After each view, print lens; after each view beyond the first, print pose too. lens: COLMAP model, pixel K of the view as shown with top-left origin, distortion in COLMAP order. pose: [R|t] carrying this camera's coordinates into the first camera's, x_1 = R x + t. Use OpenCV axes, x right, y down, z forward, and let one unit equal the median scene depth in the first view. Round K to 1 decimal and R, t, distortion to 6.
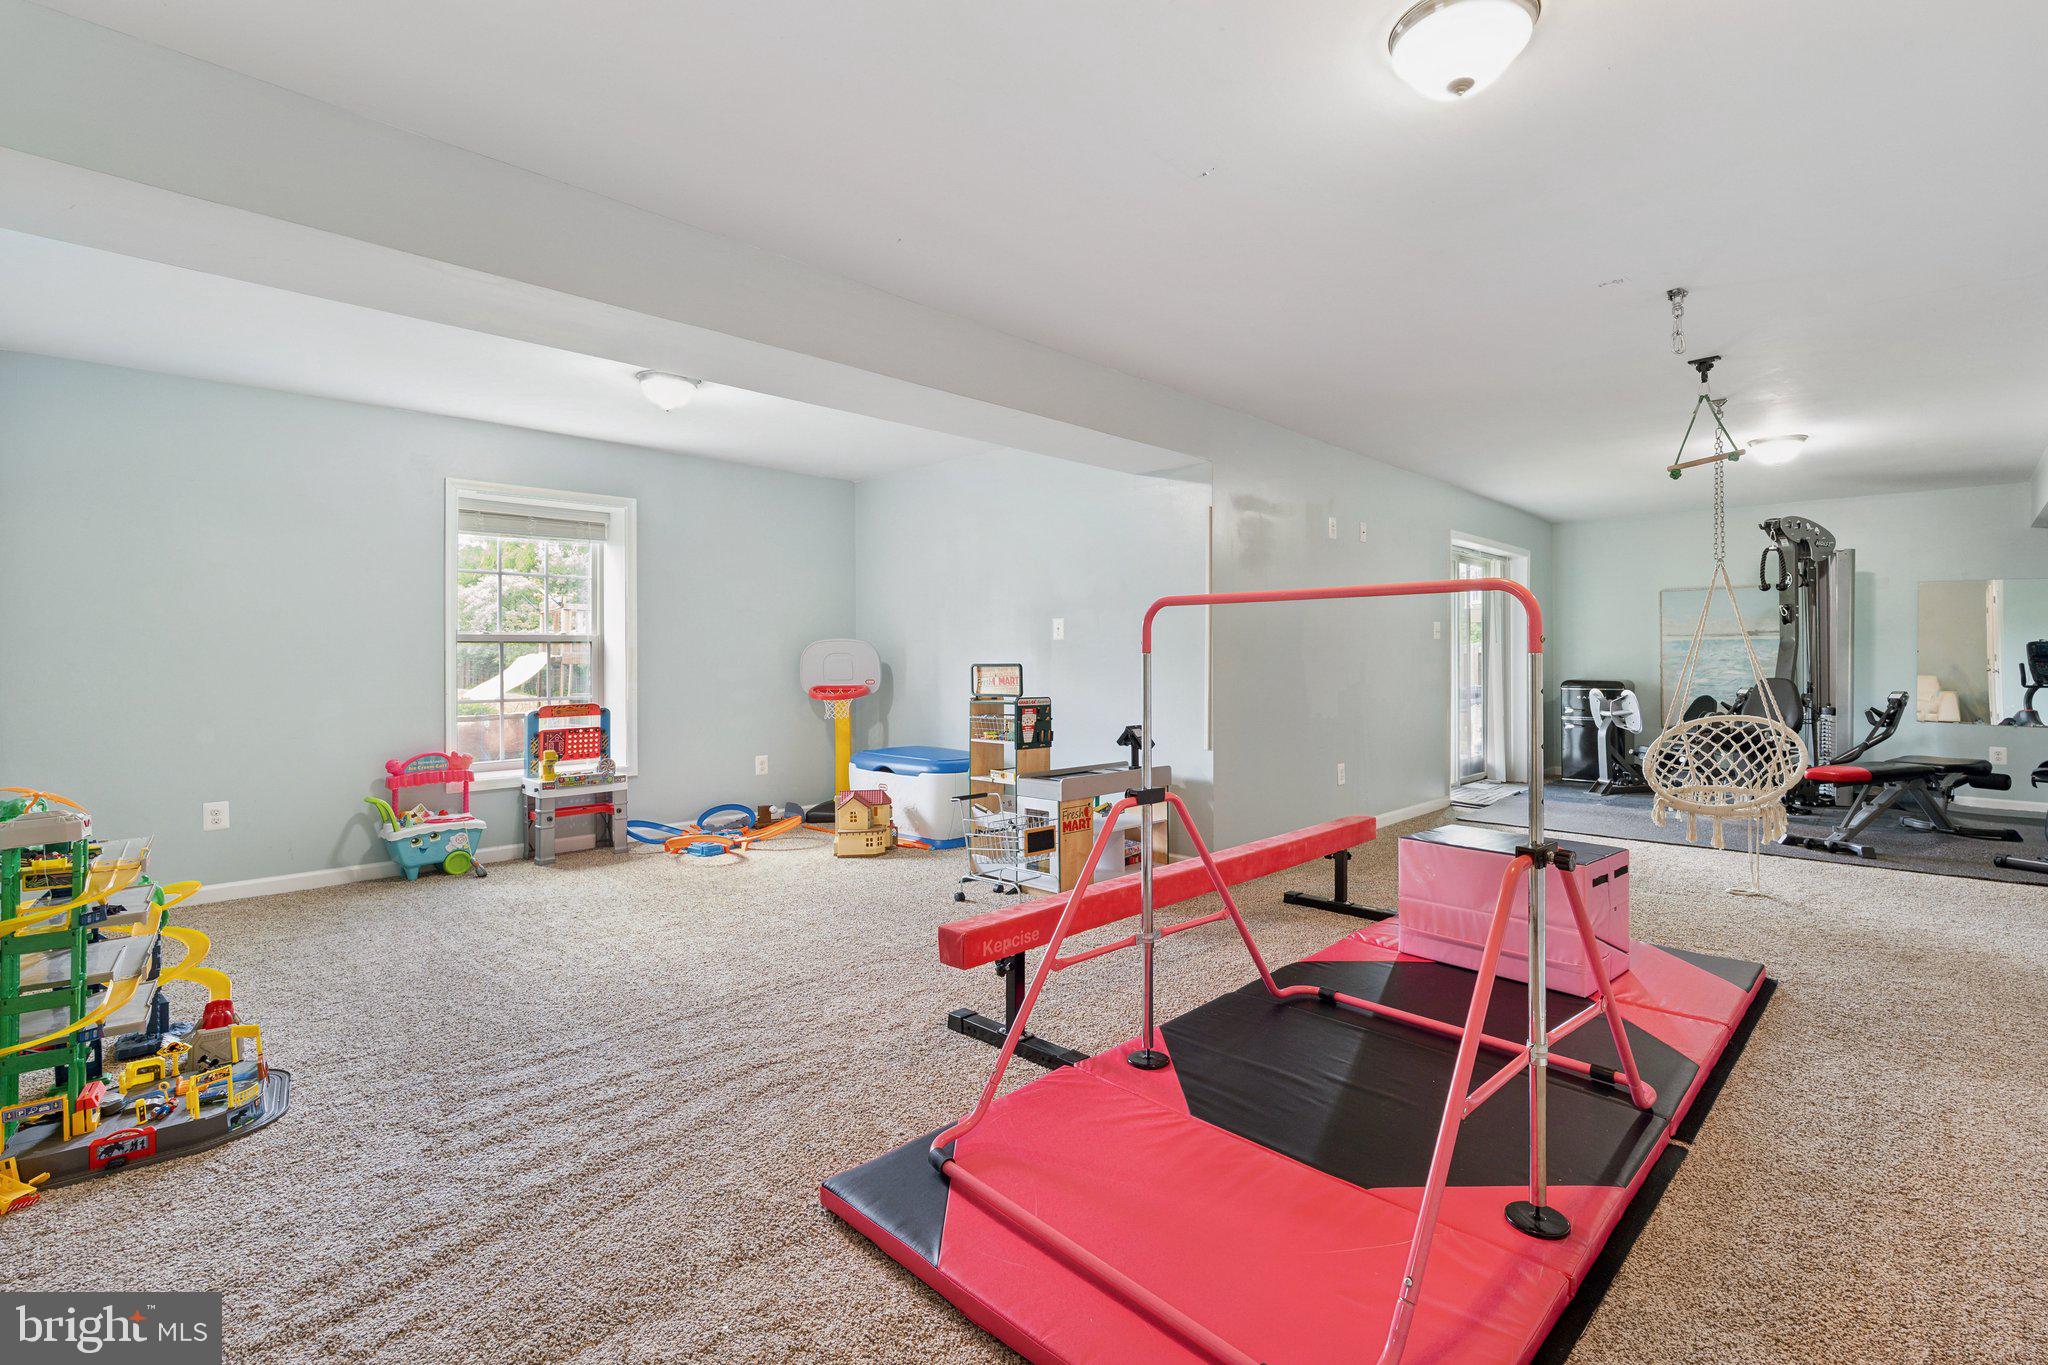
lens RADIAL K [[931.4, 0, 1024.0], [0, 931.4, 682.5], [0, 0, 1]] dist [-0.001385, 0.000058]
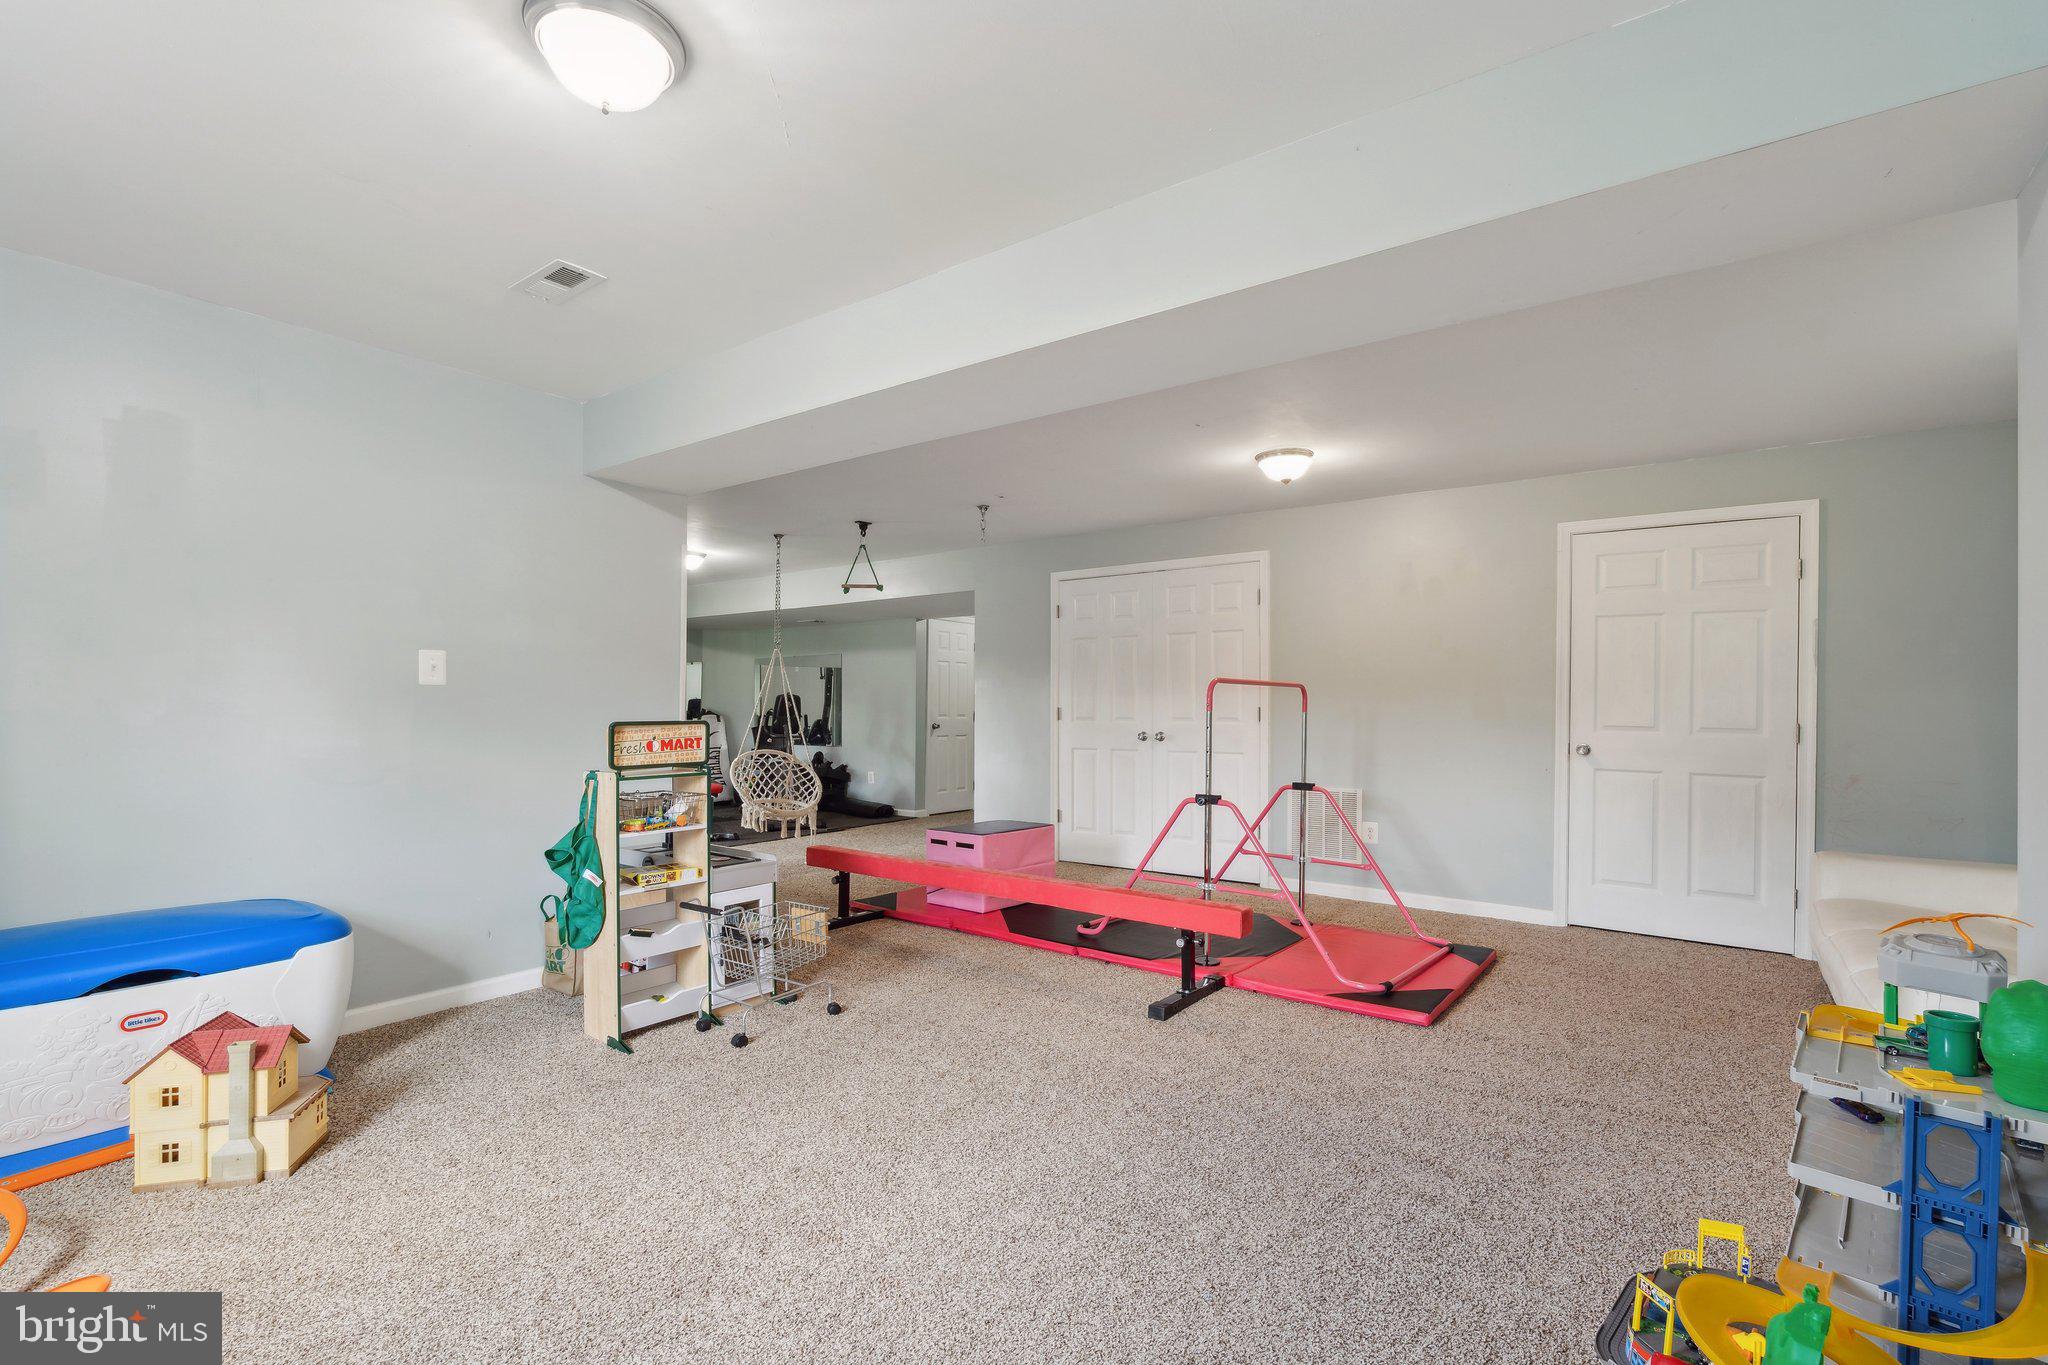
lens RADIAL K [[944.1, 0, 1025.5], [0, 944.1, 713.5], [0, 0, 1]] dist [-0.000032, -0.000006]
pose [[-0.125881, -0.006548, 0.992024, -0.841045], [0.024641, 0.999649, 0.009726, -0.028783], [-0.991739, 0.025669, -0.125676, 0.873515]]
